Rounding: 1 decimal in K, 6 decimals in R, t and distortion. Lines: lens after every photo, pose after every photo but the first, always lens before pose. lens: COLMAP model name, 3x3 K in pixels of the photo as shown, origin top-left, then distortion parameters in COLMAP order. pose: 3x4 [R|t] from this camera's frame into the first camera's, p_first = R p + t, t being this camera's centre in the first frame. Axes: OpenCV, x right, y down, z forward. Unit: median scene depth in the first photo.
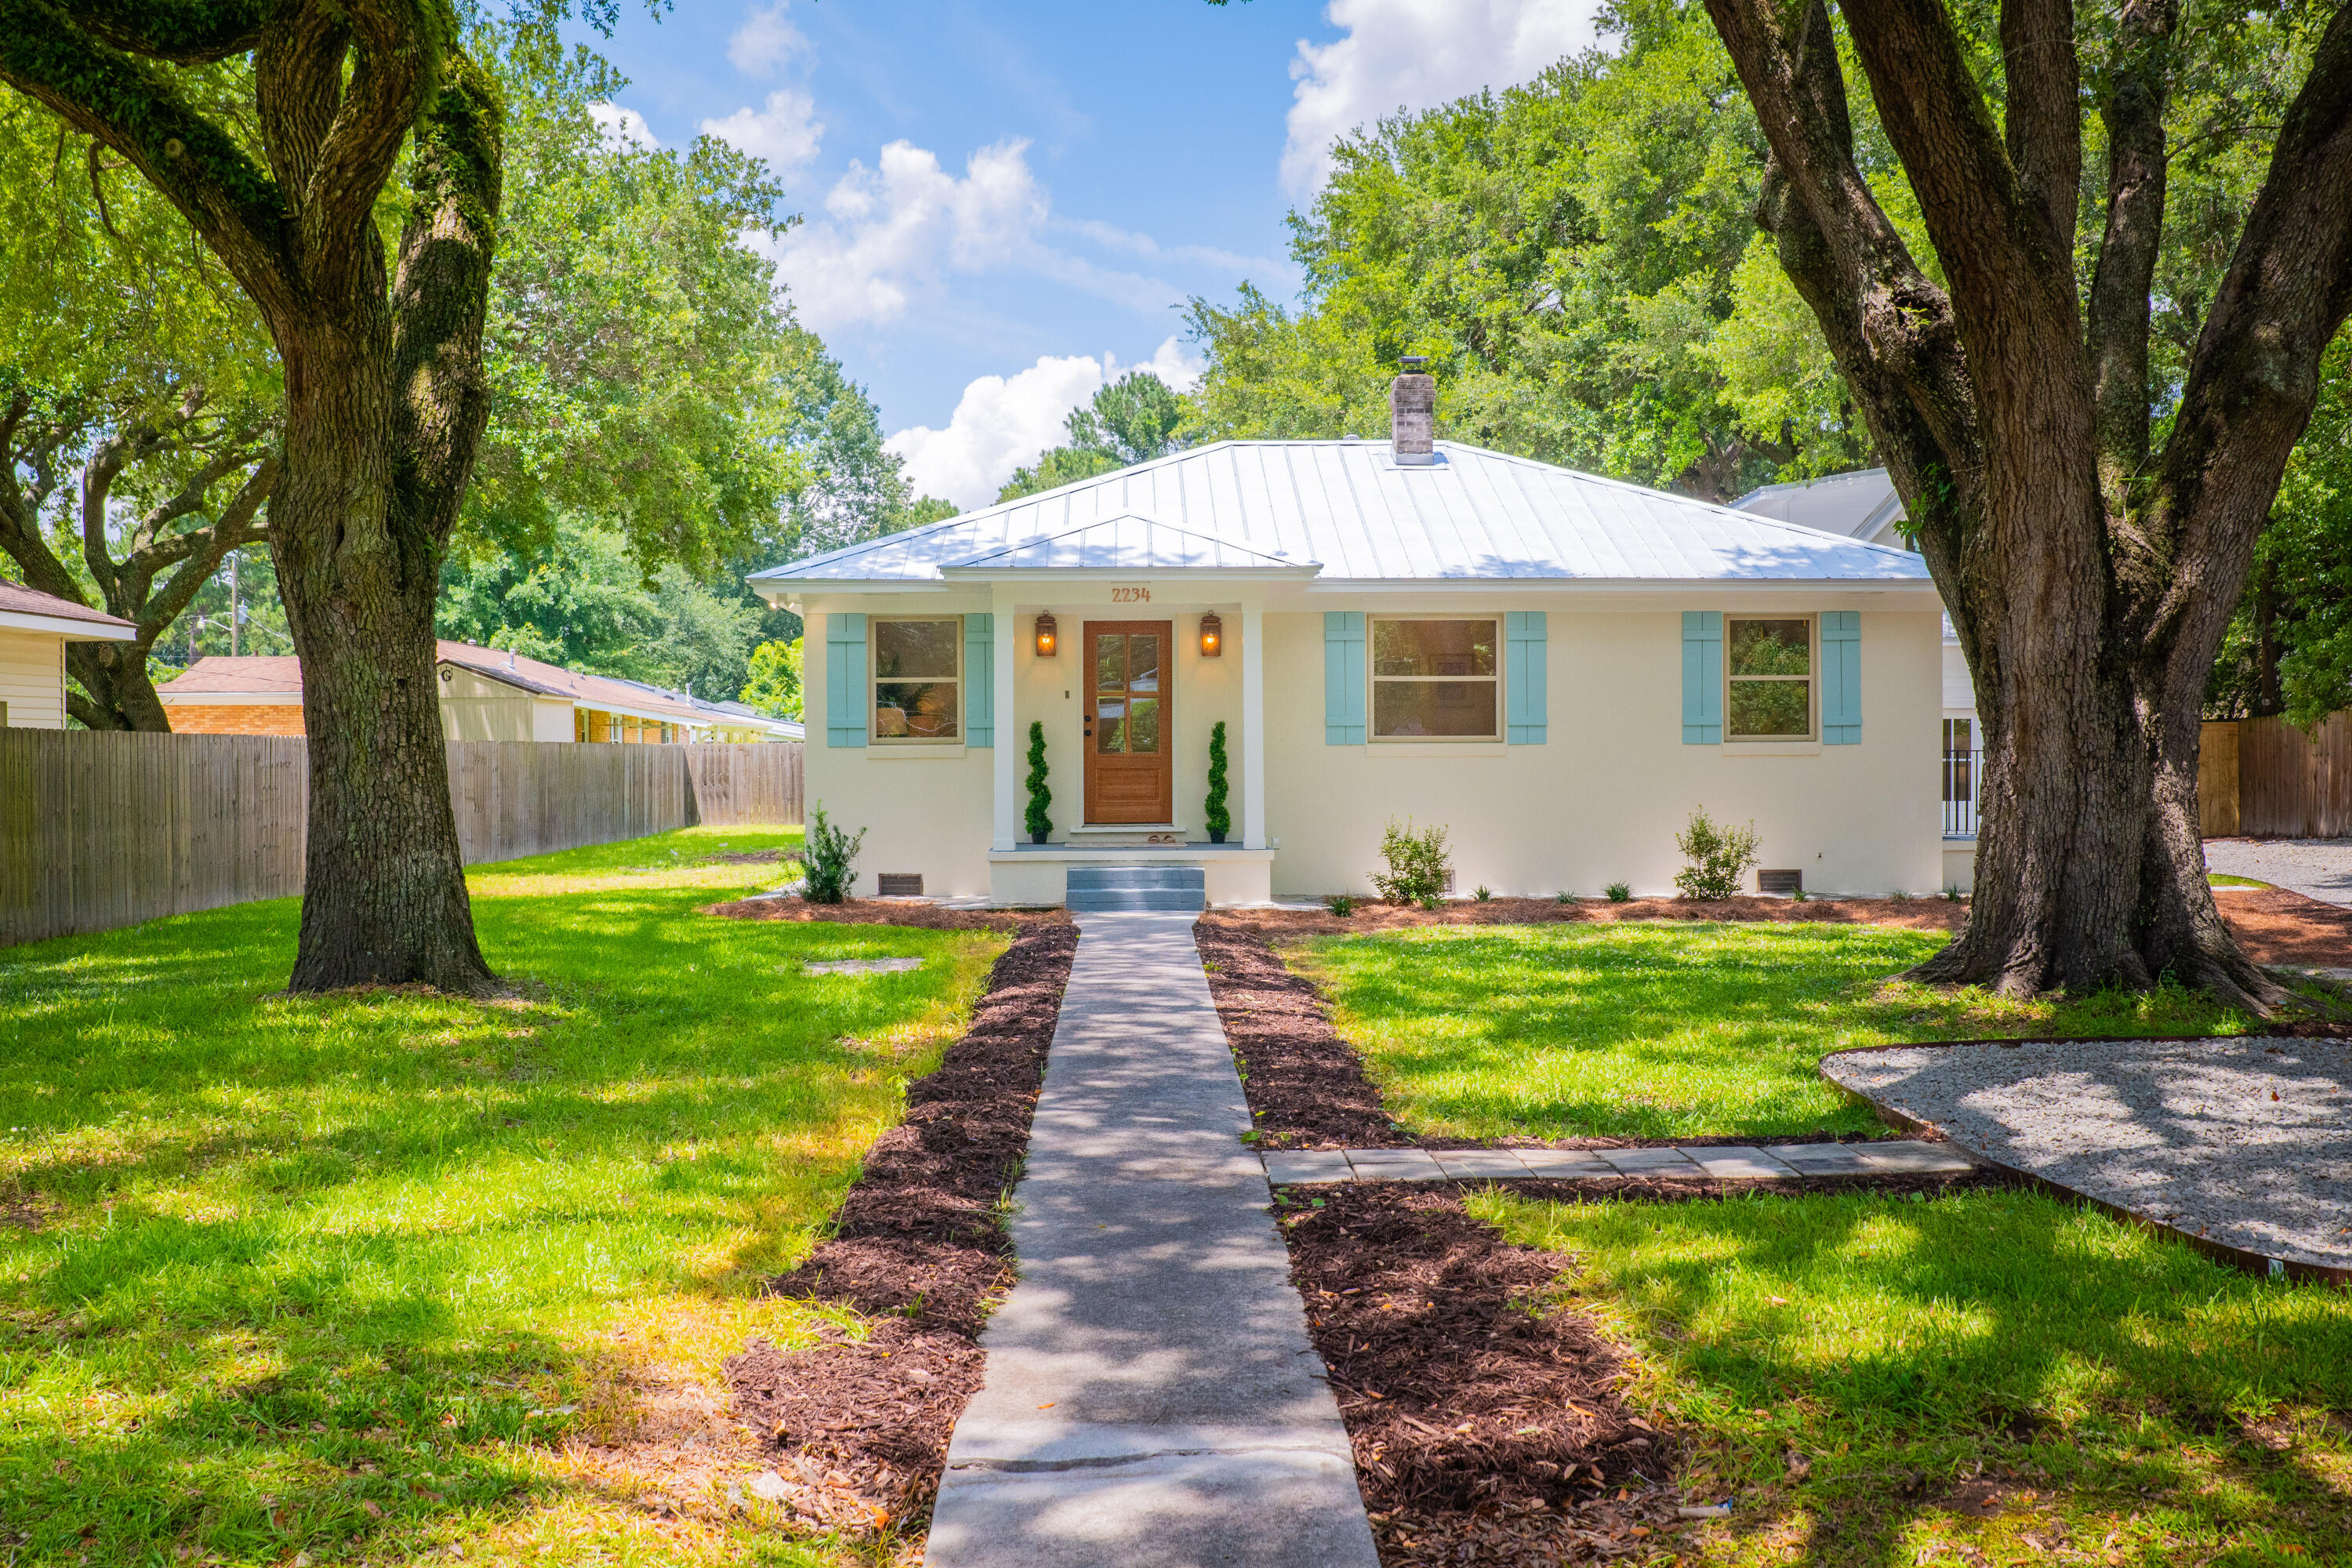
lens RADIAL K [[2377.9, 0, 1176.0], [0, 2377.9, 784.0], [0, 0, 1]] dist [-0.010857, 0.008841]
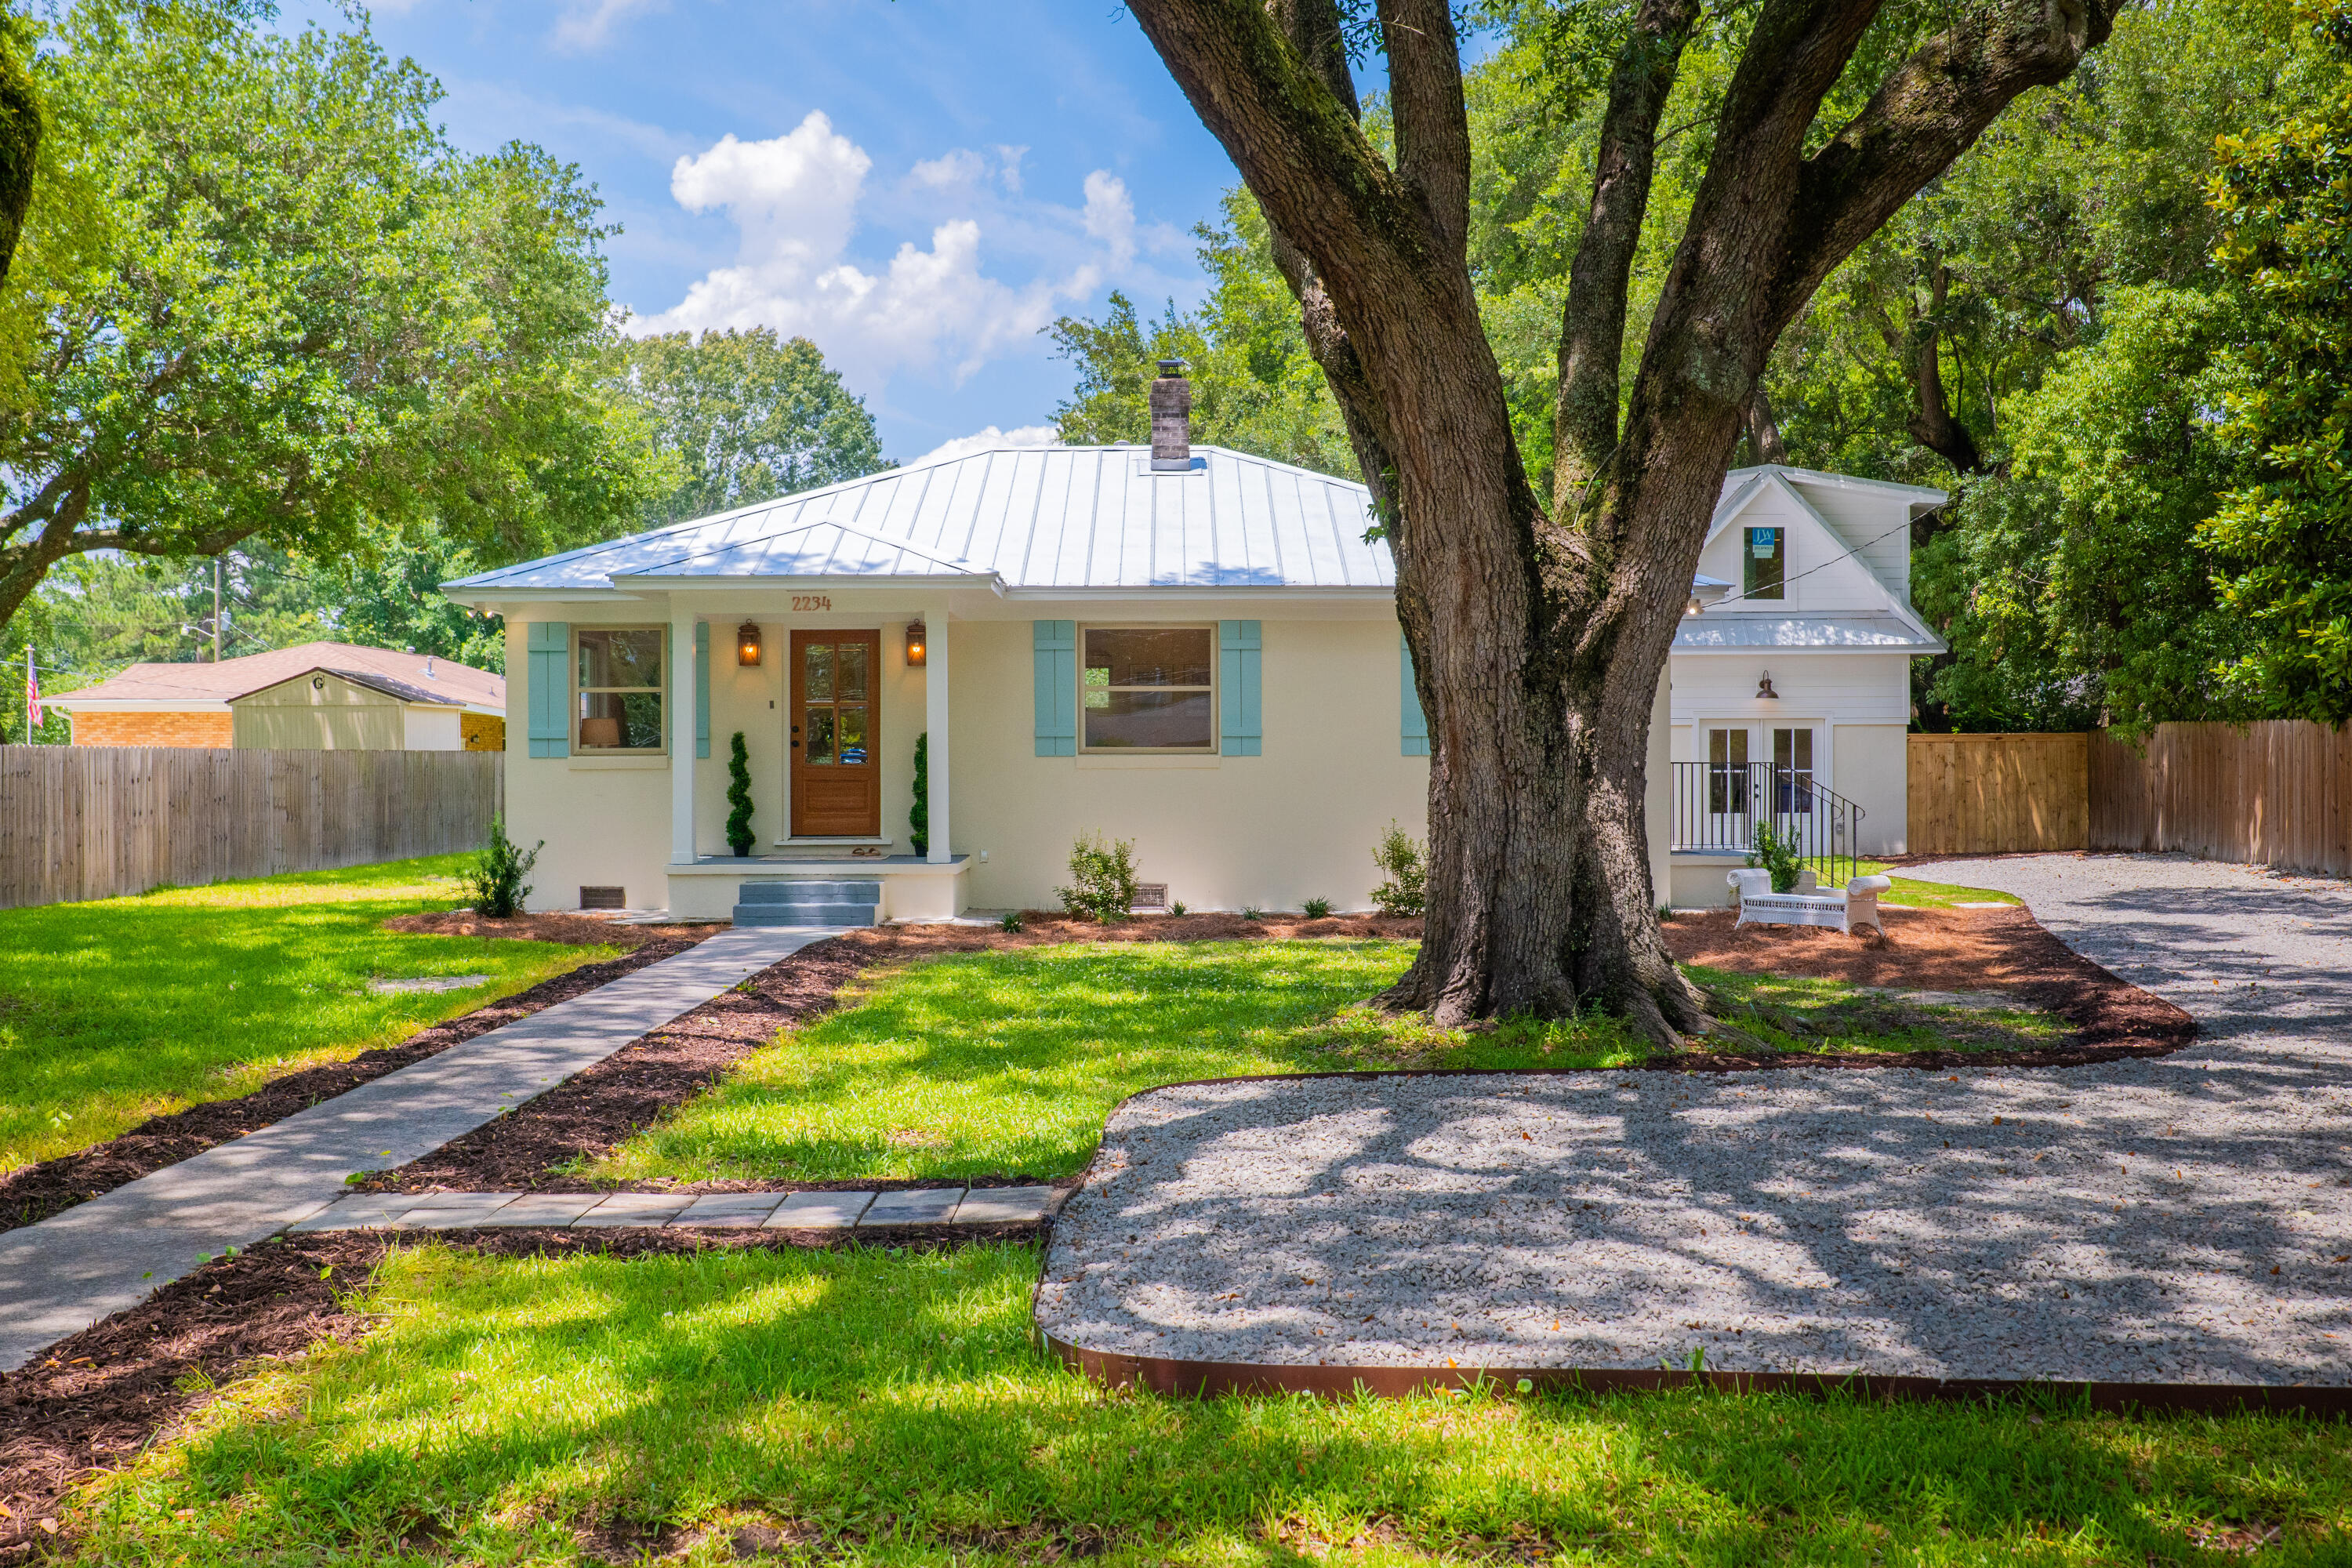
lens RADIAL K [[2373.9, 0, 1176.0], [0, 2373.9, 784.0], [0, 0, 1]] dist [0.009440, 0.003264]
pose [[0.999798, 0.001713, -0.020036, 0.141650], [-0.001774, 0.999994, -0.003020, -0.002161], [0.020031, 0.003055, 0.999795, 0.022341]]
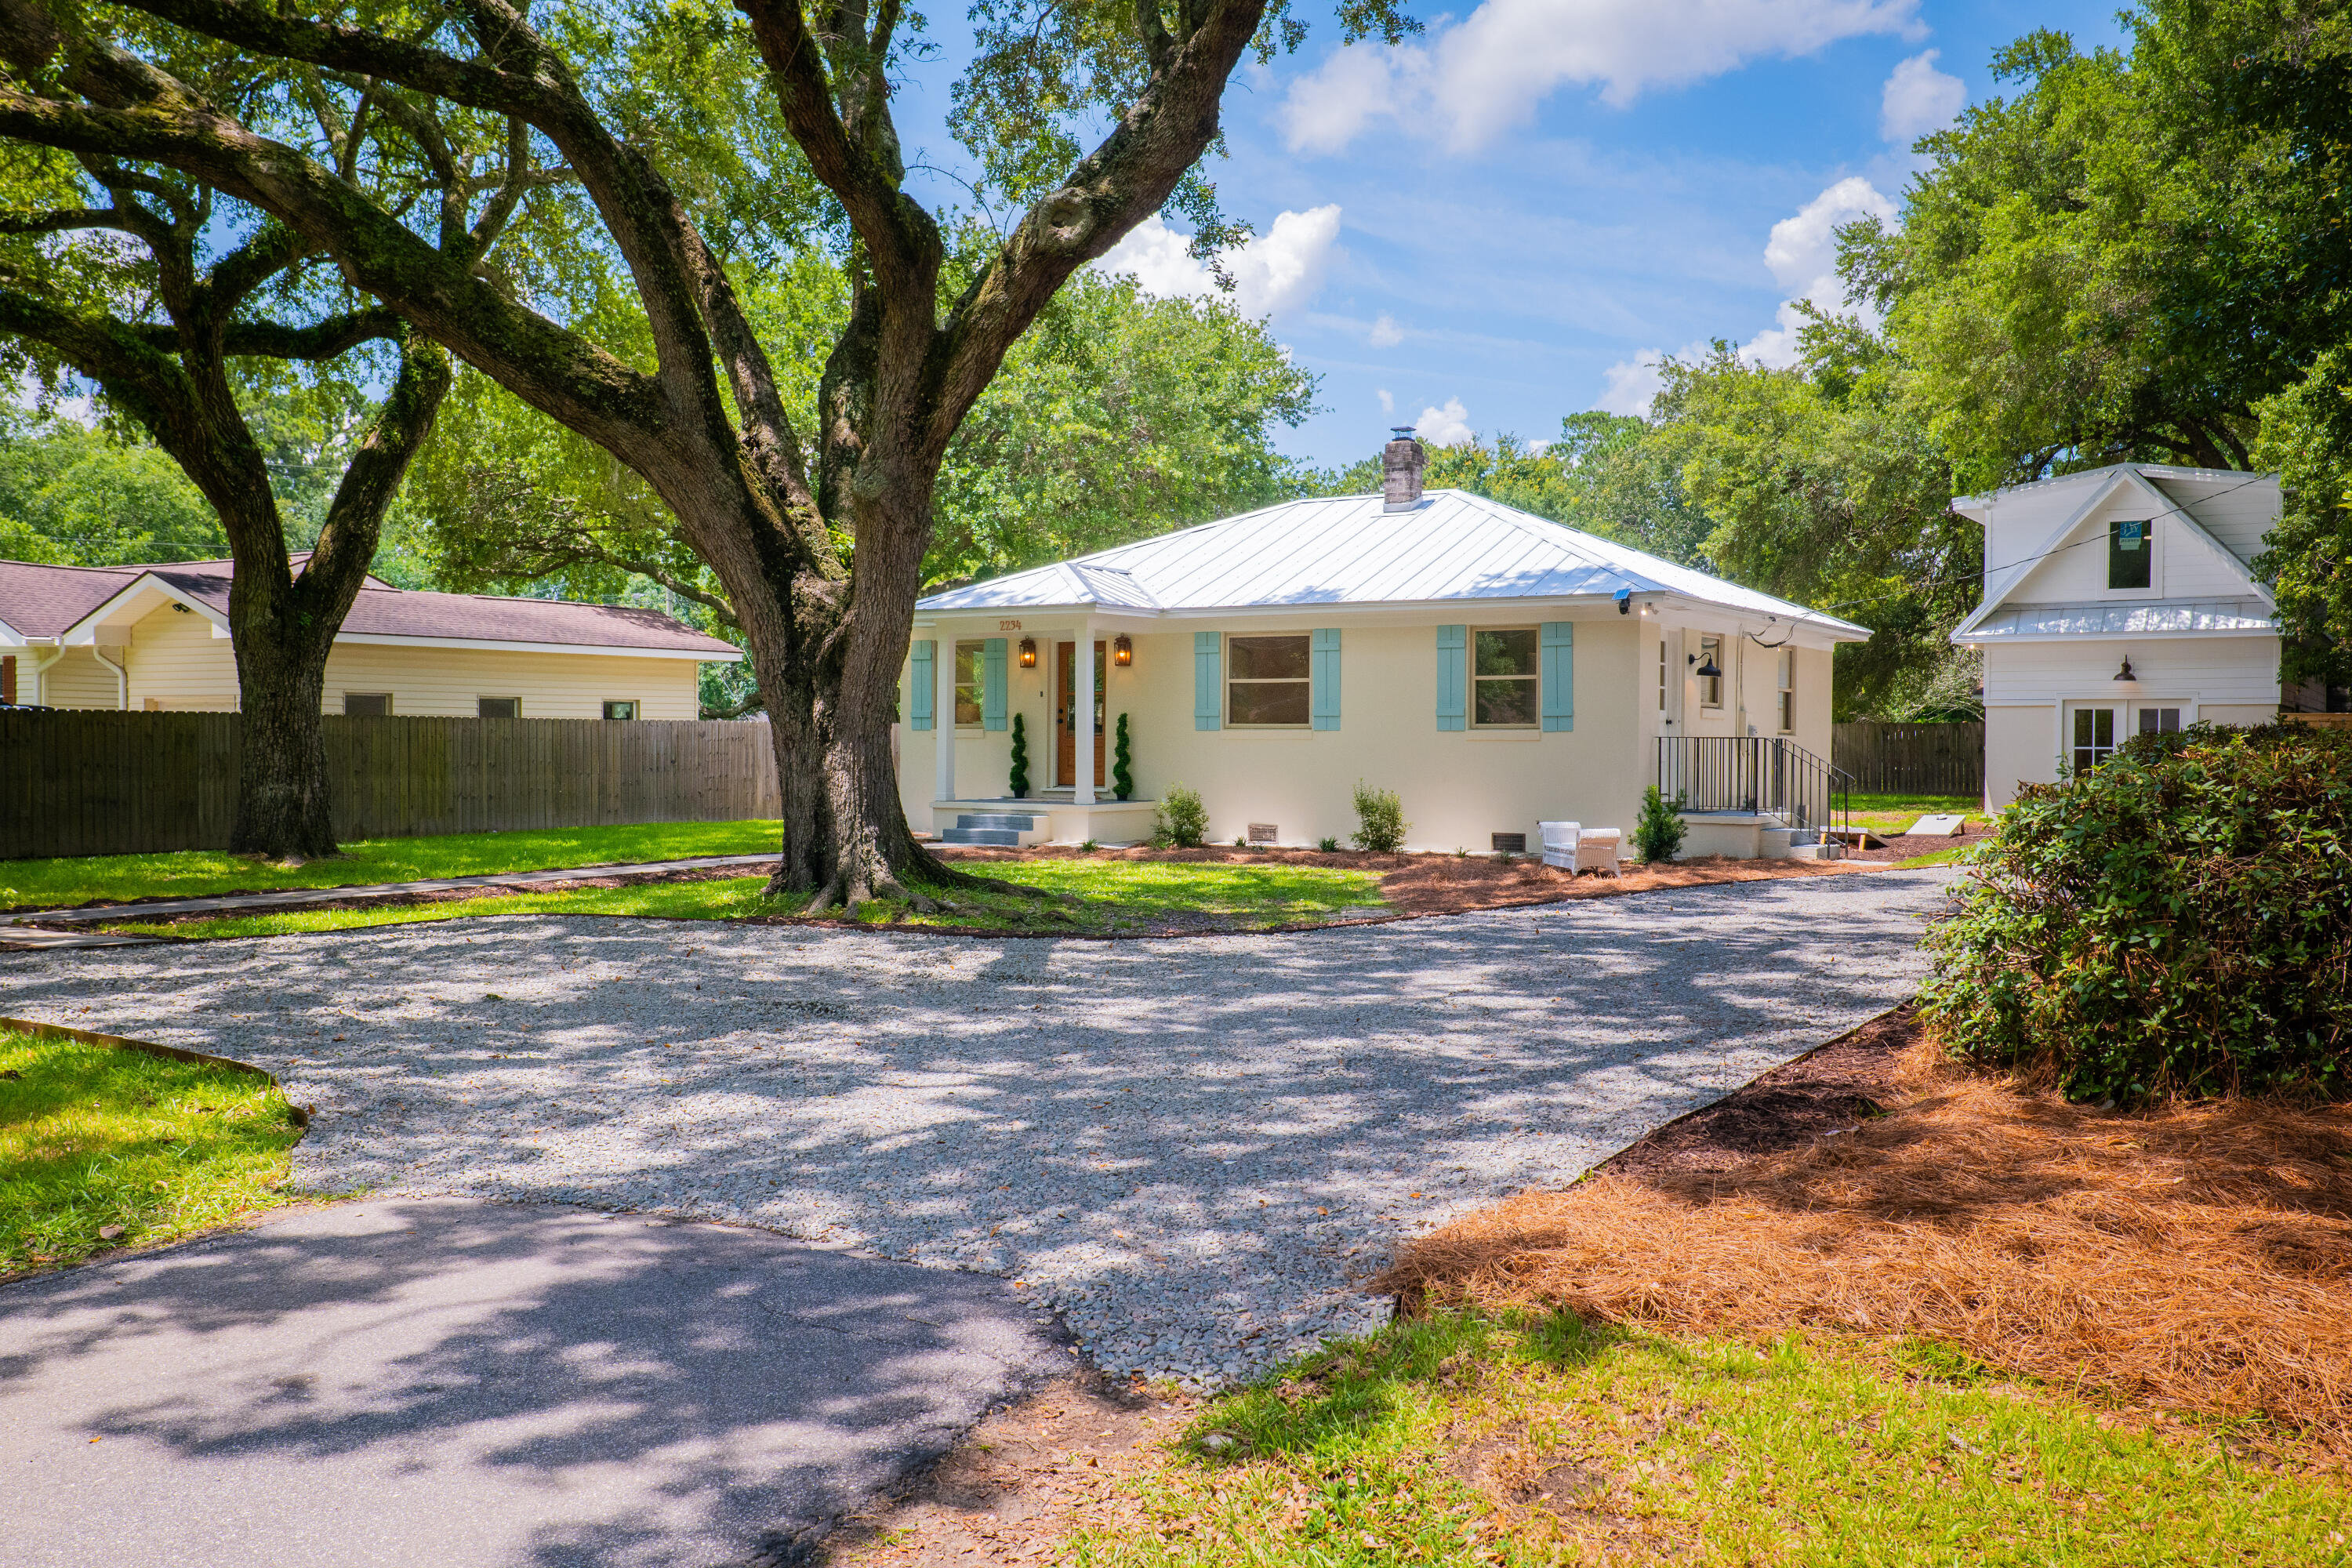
lens RADIAL K [[1993.8, 0, 1176.0], [0, 1993.8, 784.0], [0, 0, 1]] dist [-0.011317, -0.006106]
pose [[0.837091, 0.019758, -0.546707, 0.682425], [-0.013447, 0.999789, 0.015544, -0.003179], [0.546898, -0.005661, 0.837180, 0.039264]]
